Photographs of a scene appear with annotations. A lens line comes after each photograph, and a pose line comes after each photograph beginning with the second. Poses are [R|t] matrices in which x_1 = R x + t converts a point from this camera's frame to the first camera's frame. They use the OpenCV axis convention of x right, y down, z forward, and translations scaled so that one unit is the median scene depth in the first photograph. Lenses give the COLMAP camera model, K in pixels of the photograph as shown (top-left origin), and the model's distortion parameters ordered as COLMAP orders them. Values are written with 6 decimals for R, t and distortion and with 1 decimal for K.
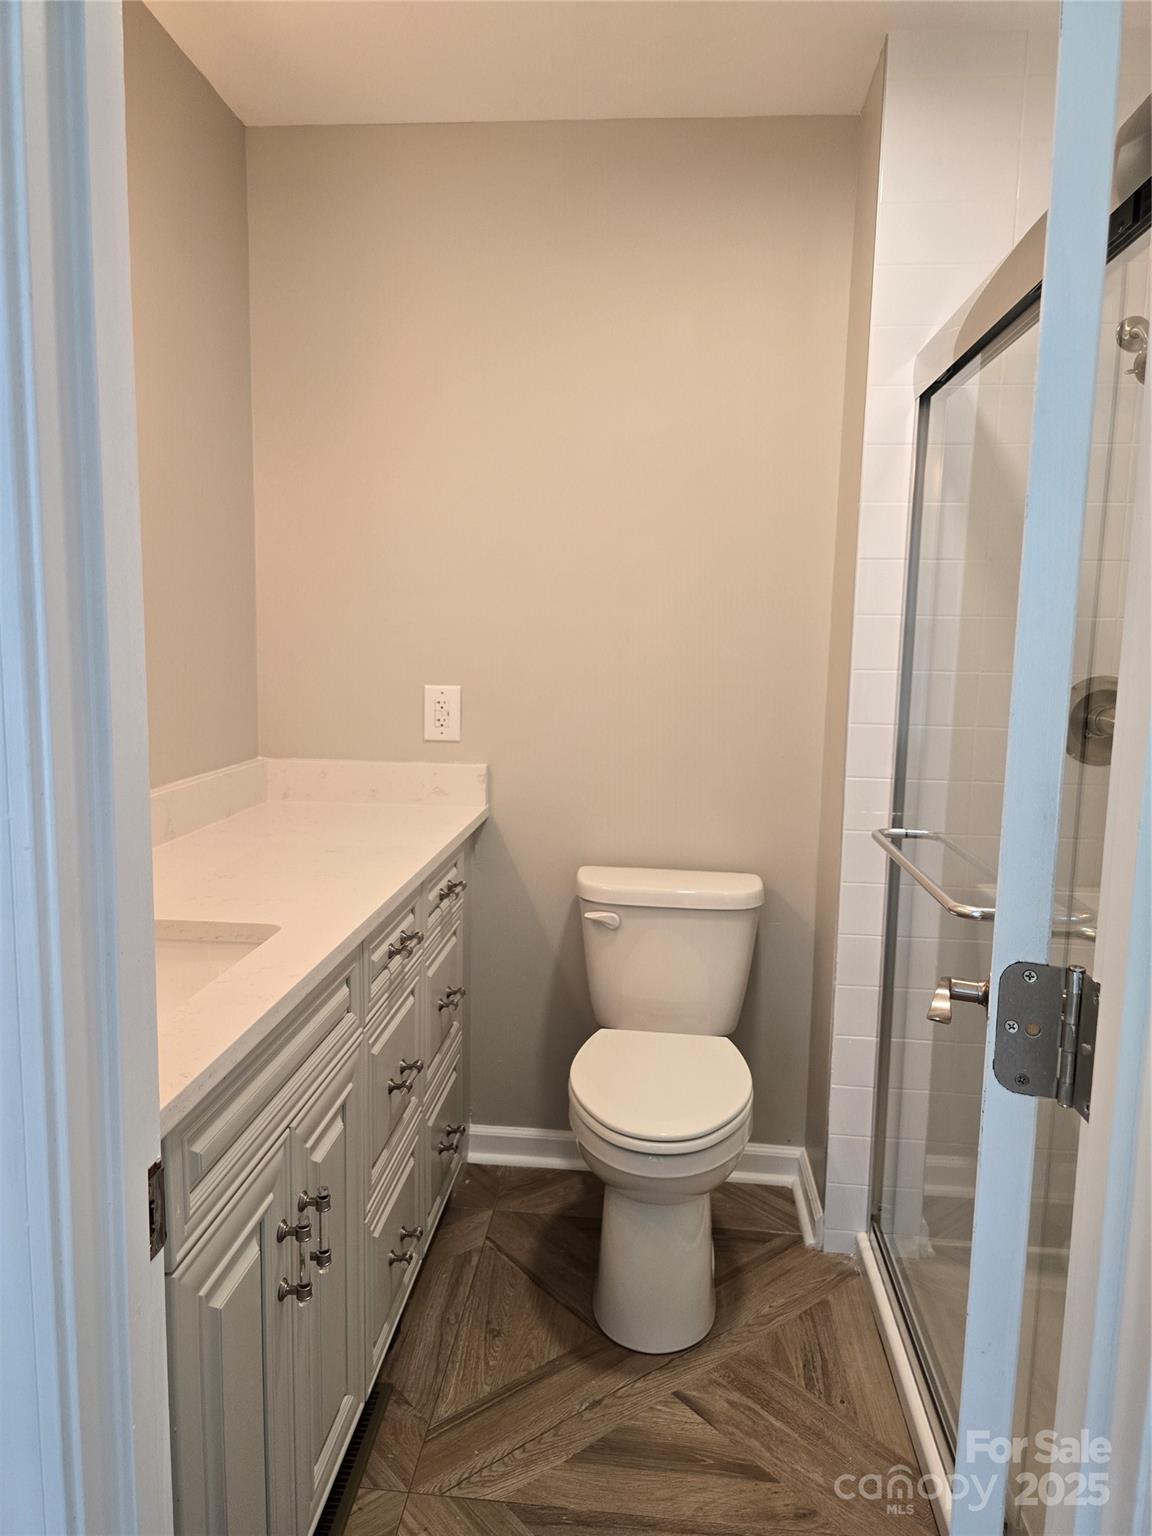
lens RADIAL K [[1037.1, 0, 576.0], [0, 1037.1, 768.0], [0, 0, 1]] dist [0.042775, -0.048243]
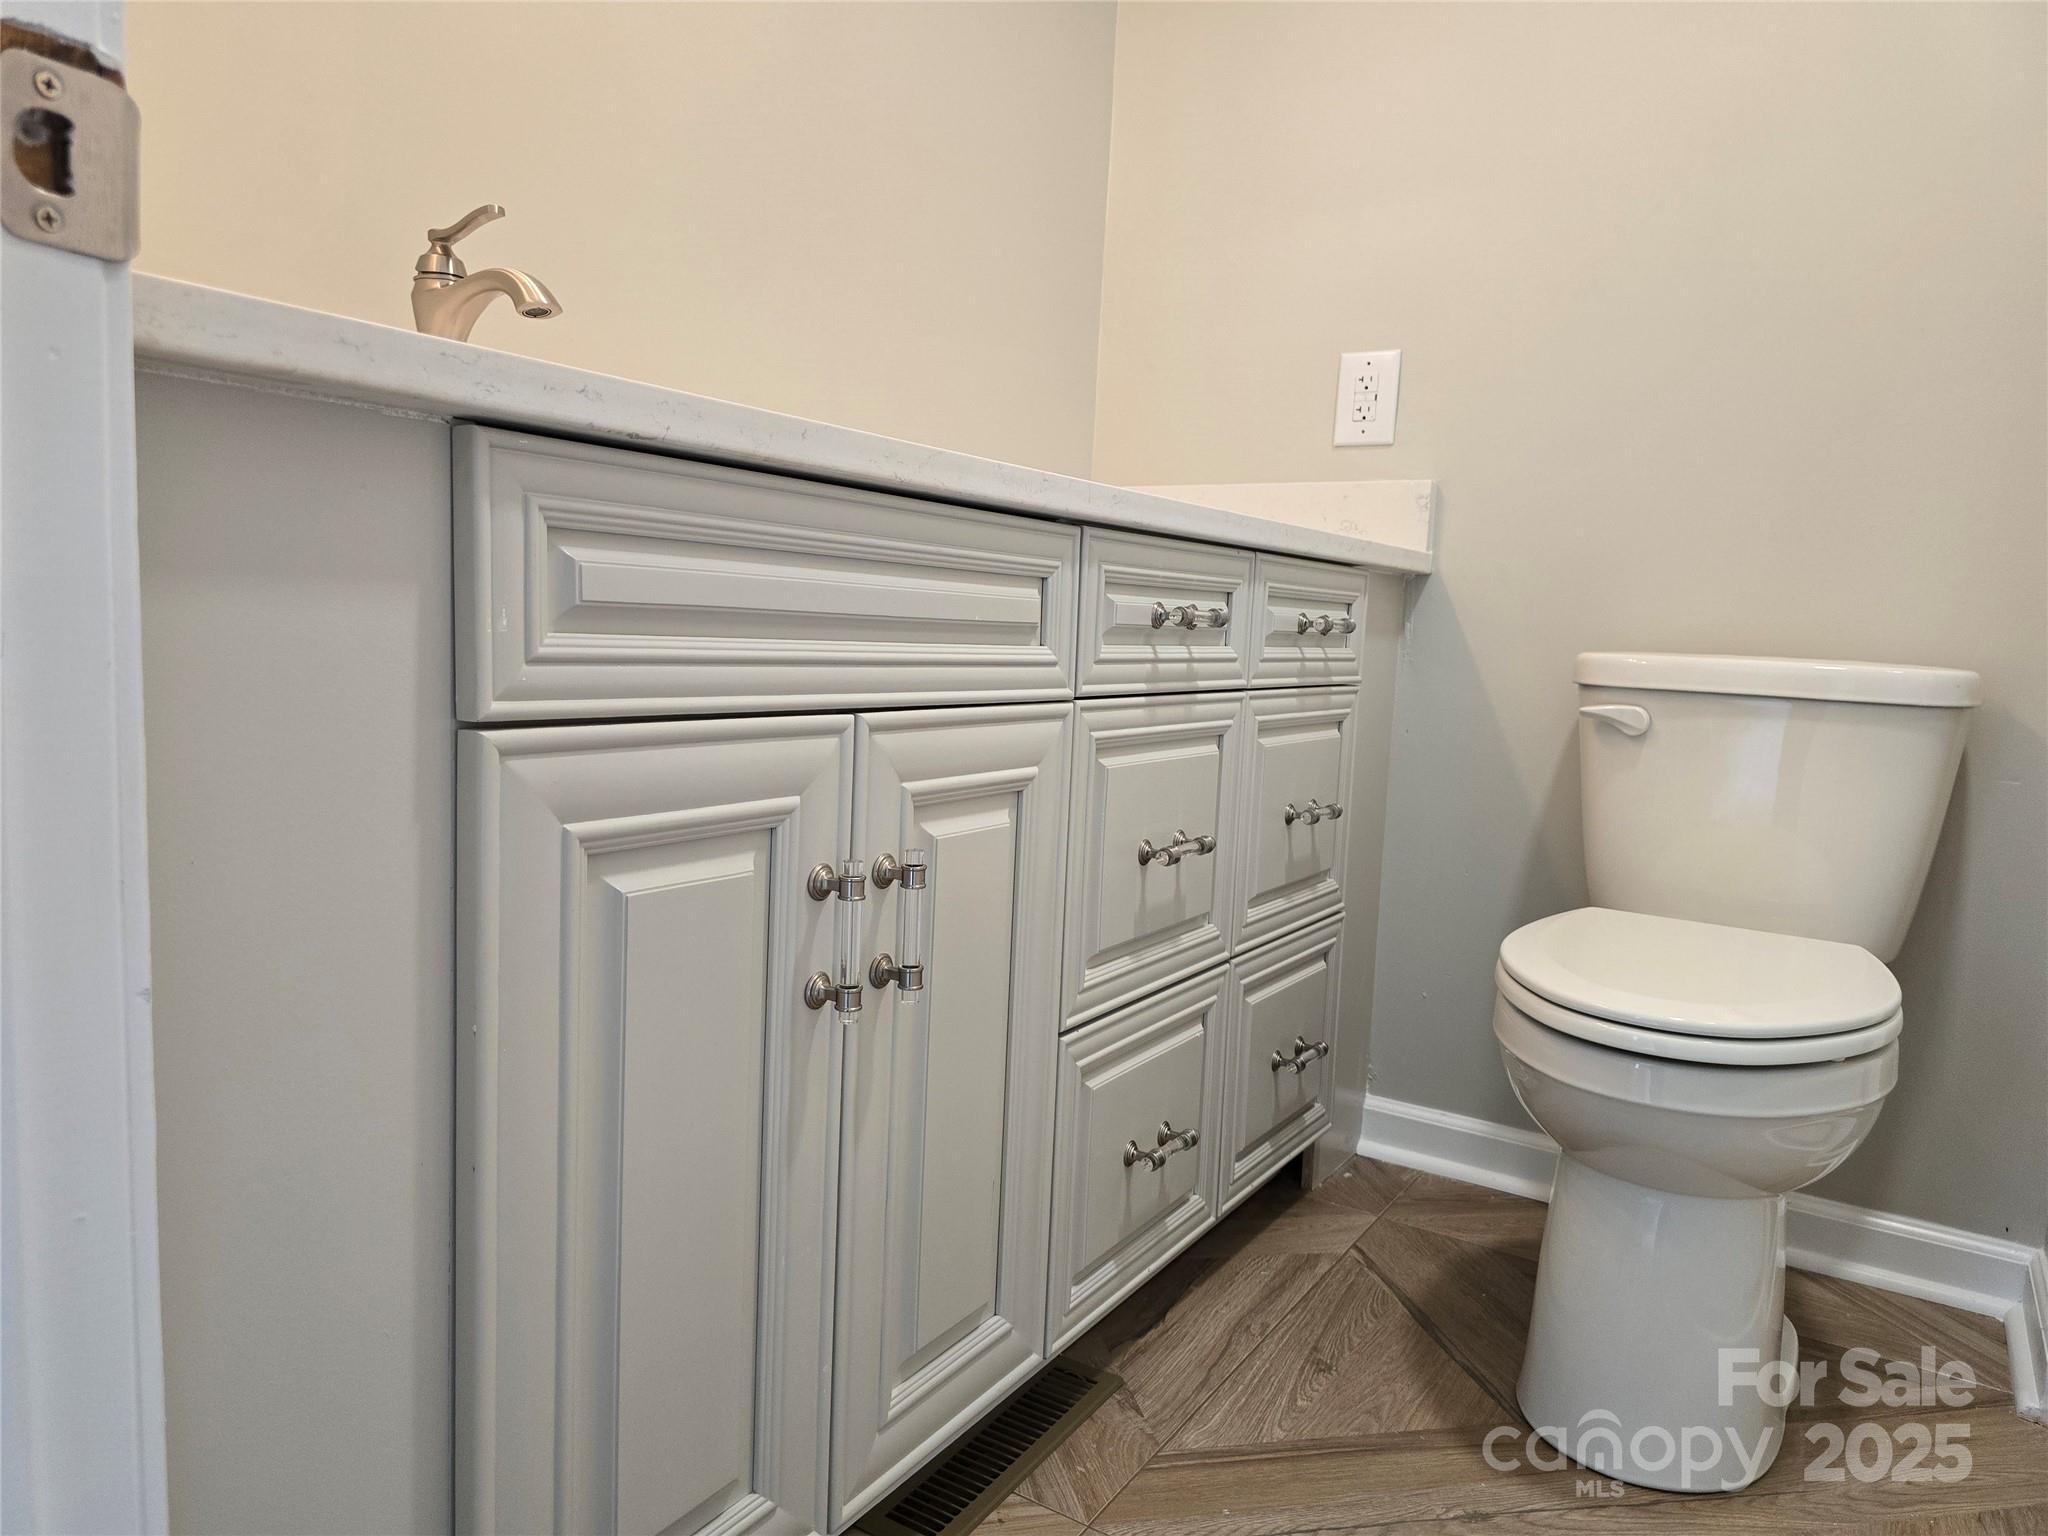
lens RADIAL K [[1382.8, 0, 1013.7], [0, 1382.8, 776.9], [0, 0, 1]] dist [0.042775, -0.048243]
pose [[0.885617, 0.068928, -0.459274, 0.090201], [-0.085194, 0.996255, -0.014761, 0.230576], [0.456536, 0.052200, 0.888172, 0.224067]]
